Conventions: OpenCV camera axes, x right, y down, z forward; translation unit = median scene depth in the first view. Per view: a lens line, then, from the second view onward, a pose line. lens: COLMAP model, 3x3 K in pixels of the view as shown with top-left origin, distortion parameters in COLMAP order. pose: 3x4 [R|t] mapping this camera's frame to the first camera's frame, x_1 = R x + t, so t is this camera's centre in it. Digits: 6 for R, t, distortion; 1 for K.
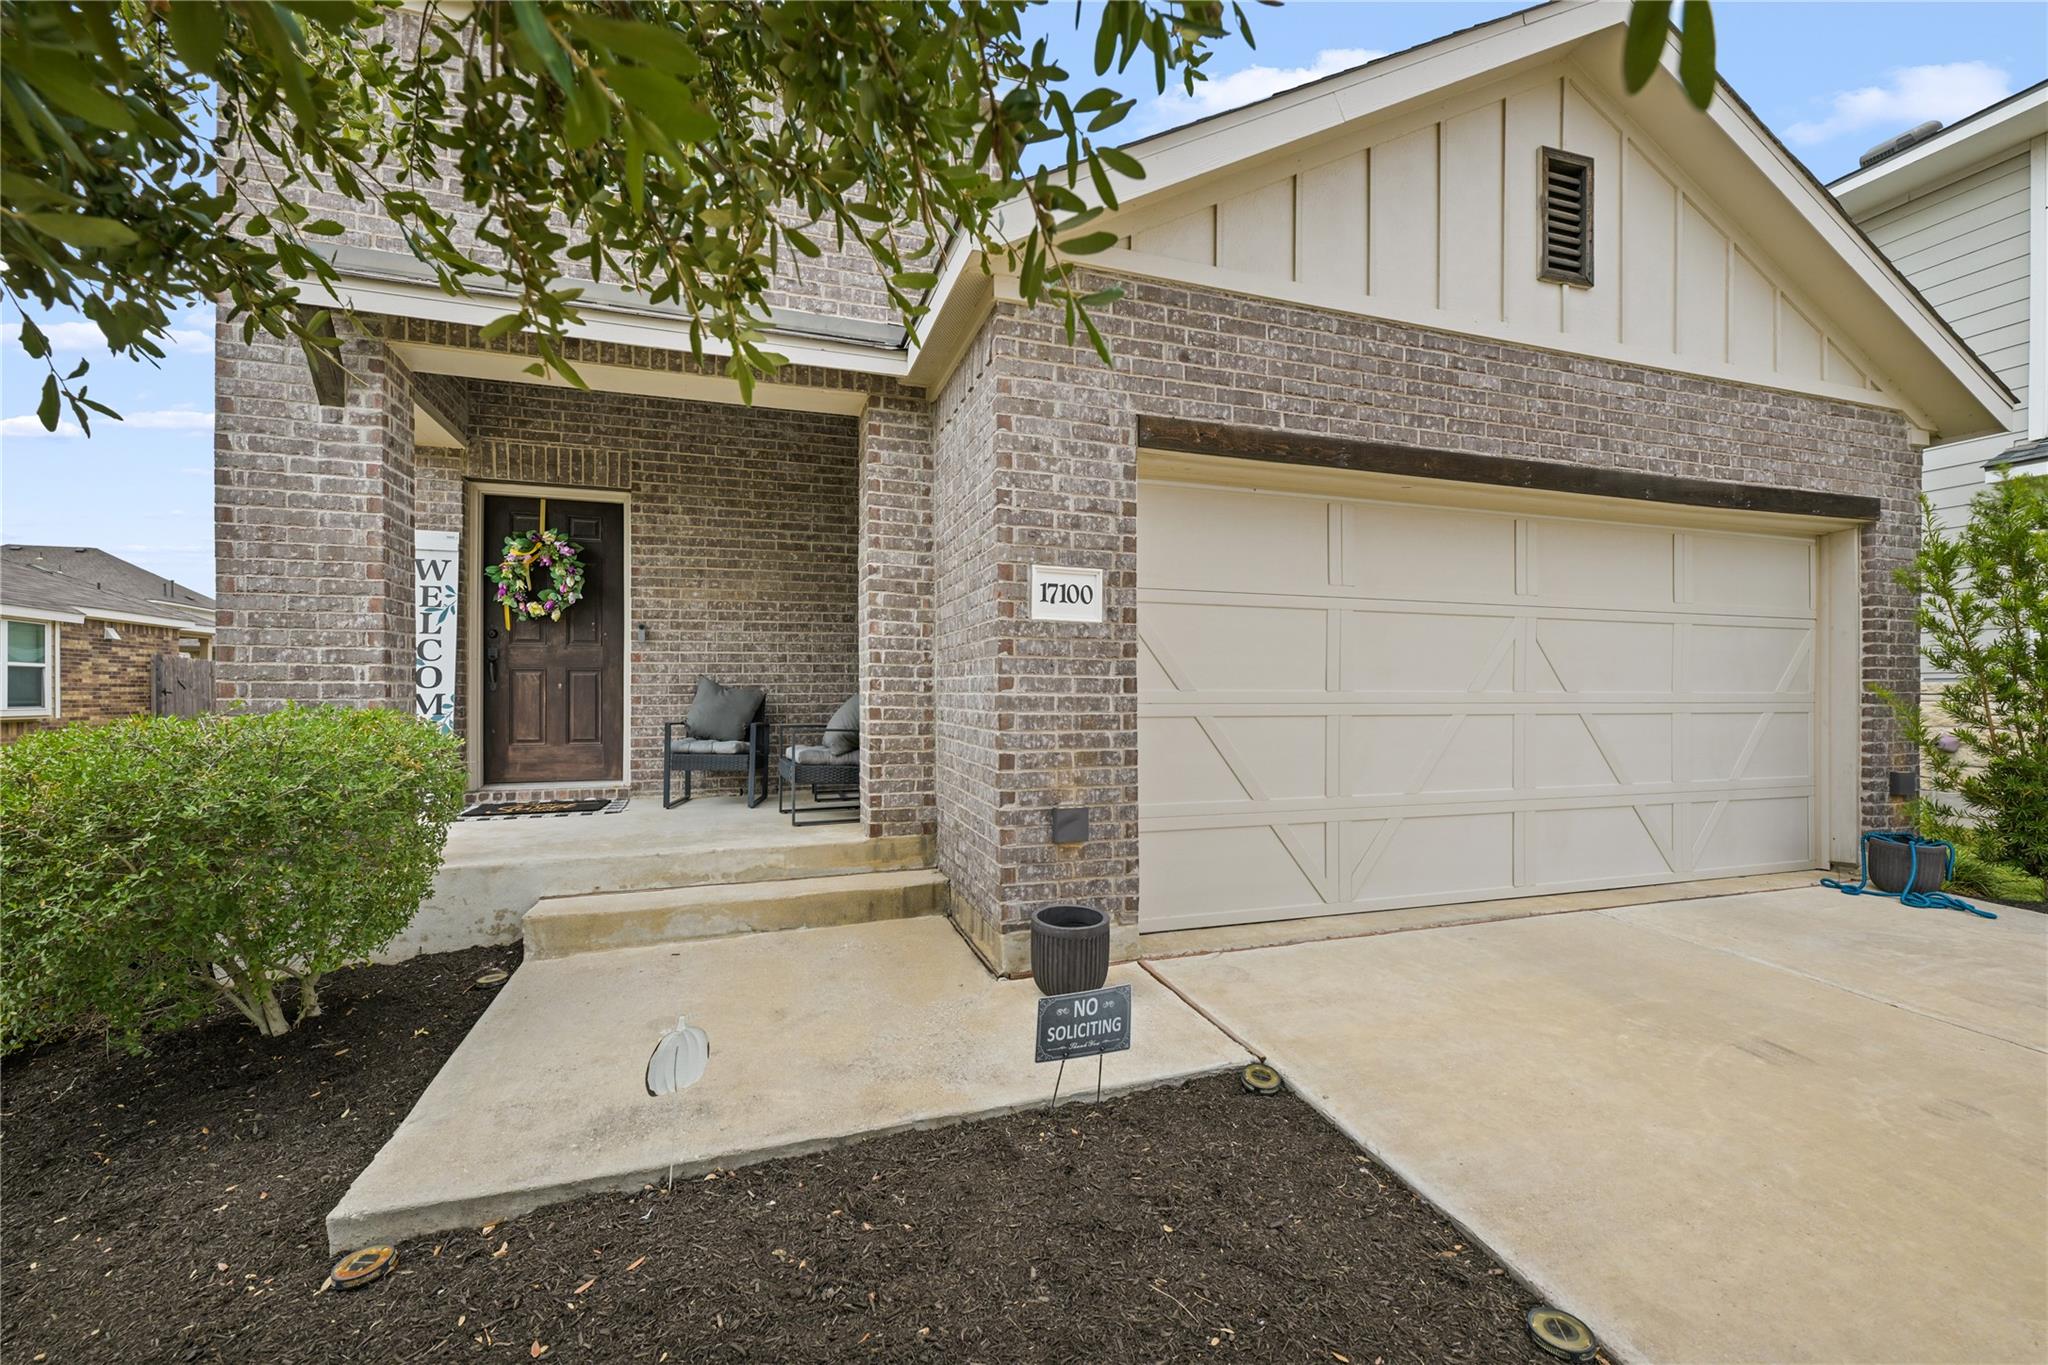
lens RADIAL K [[850.6, 0, 1031.2], [0, 850.6, 703.8], [0, 0, 1]] dist [-0.000884, -0.000060]
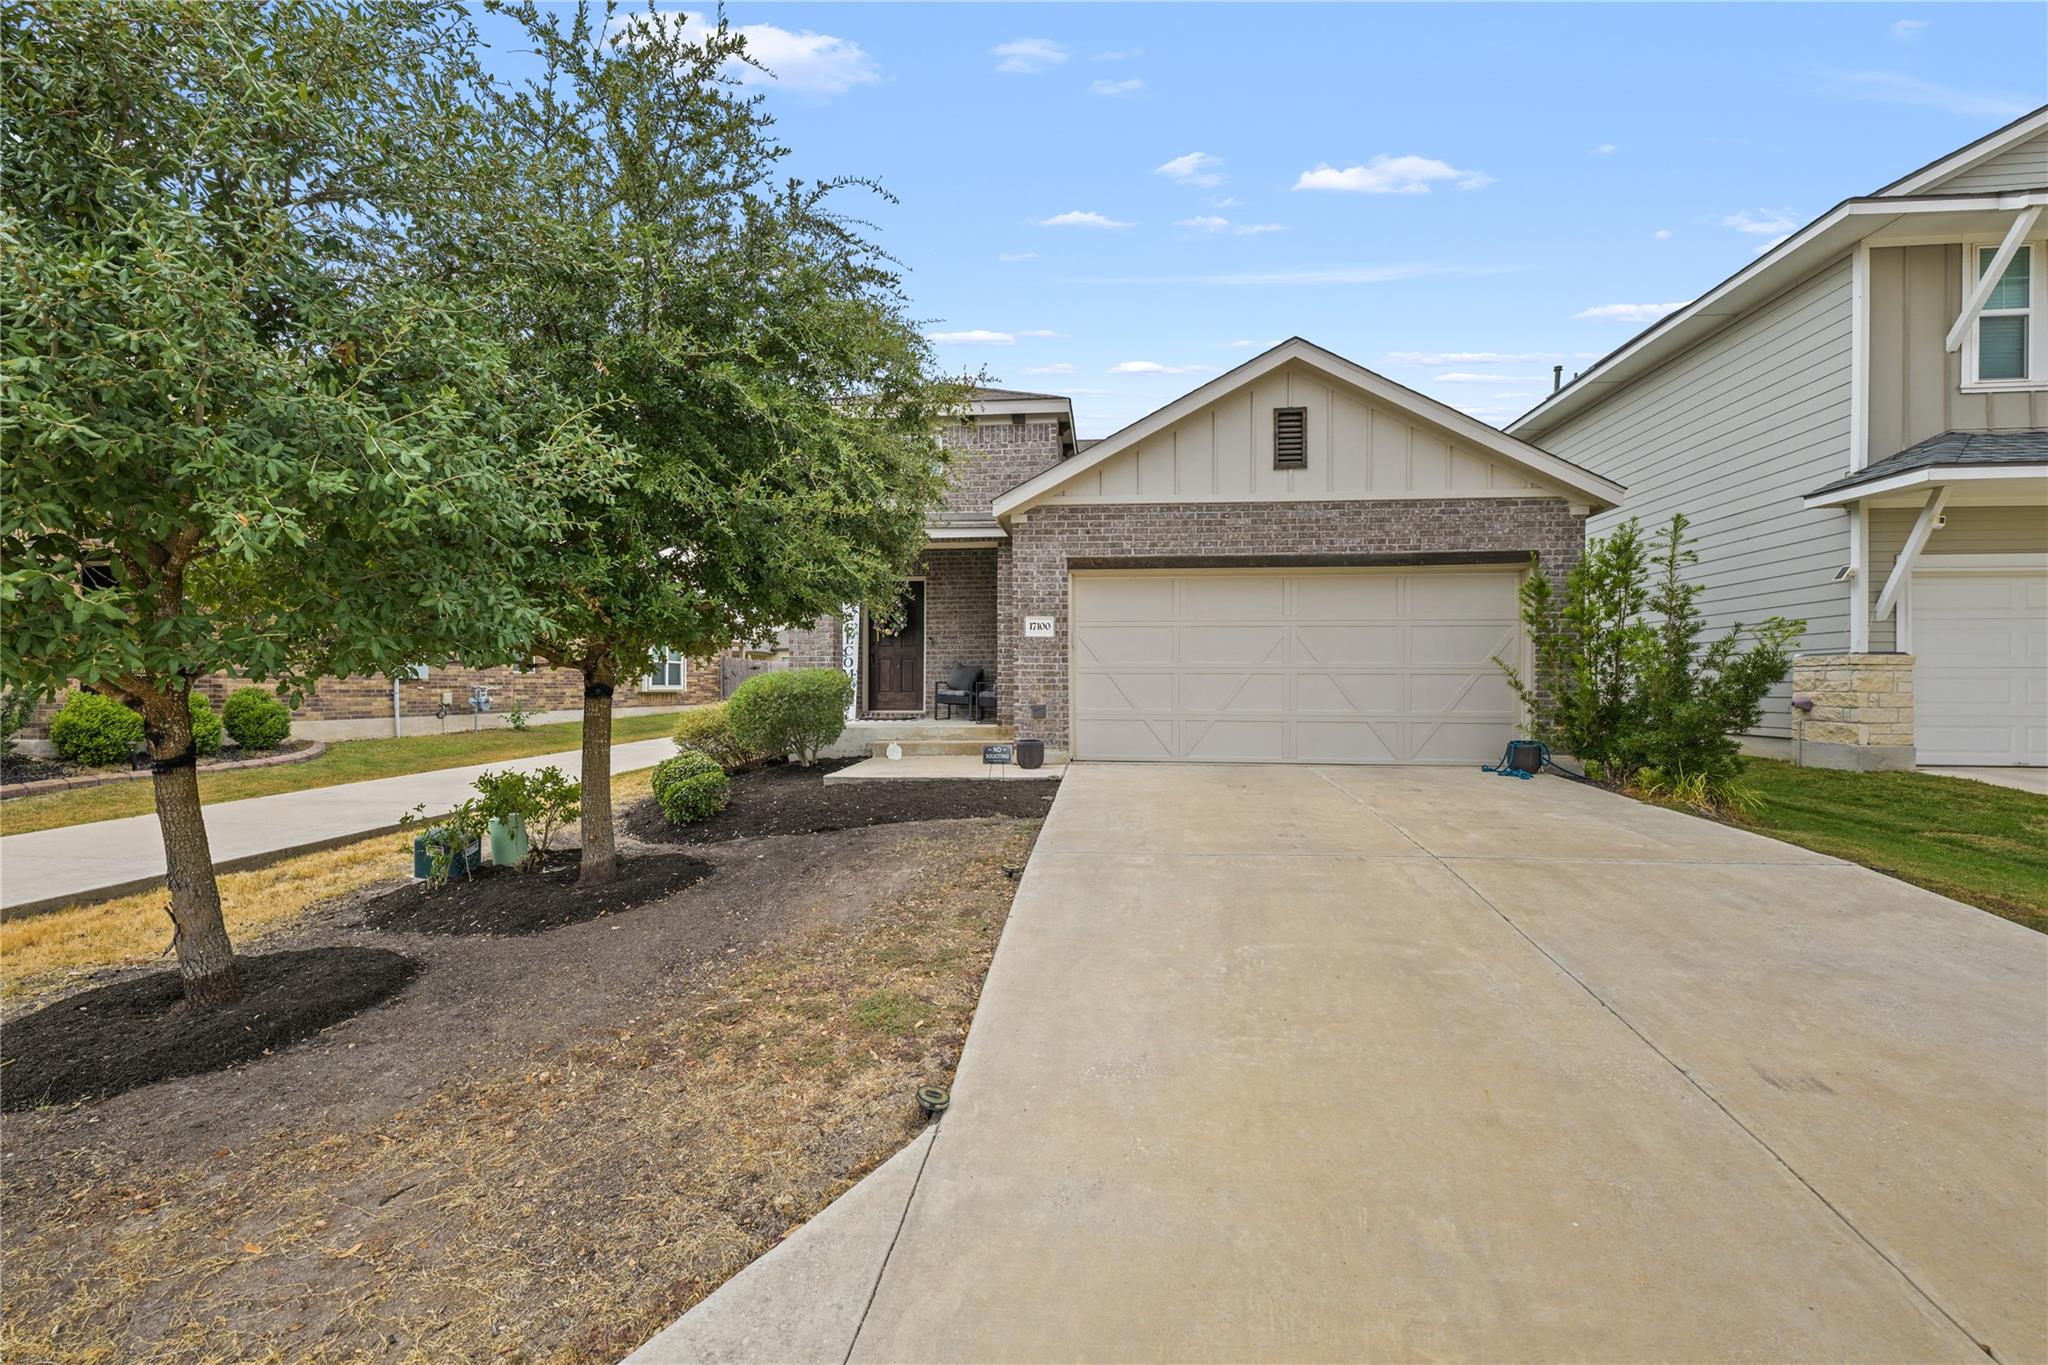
lens RADIAL K [[861.5, 0, 1024.6], [0, 861.5, 707.5], [0, 0, 1]] dist [-0.001617, -0.000182]
pose [[0.909532, 0.011251, -0.415481, 0.940520], [-0.007163, 0.999909, 0.011396, 0.081028], [0.415572, -0.007389, 0.909530, -1.250573]]
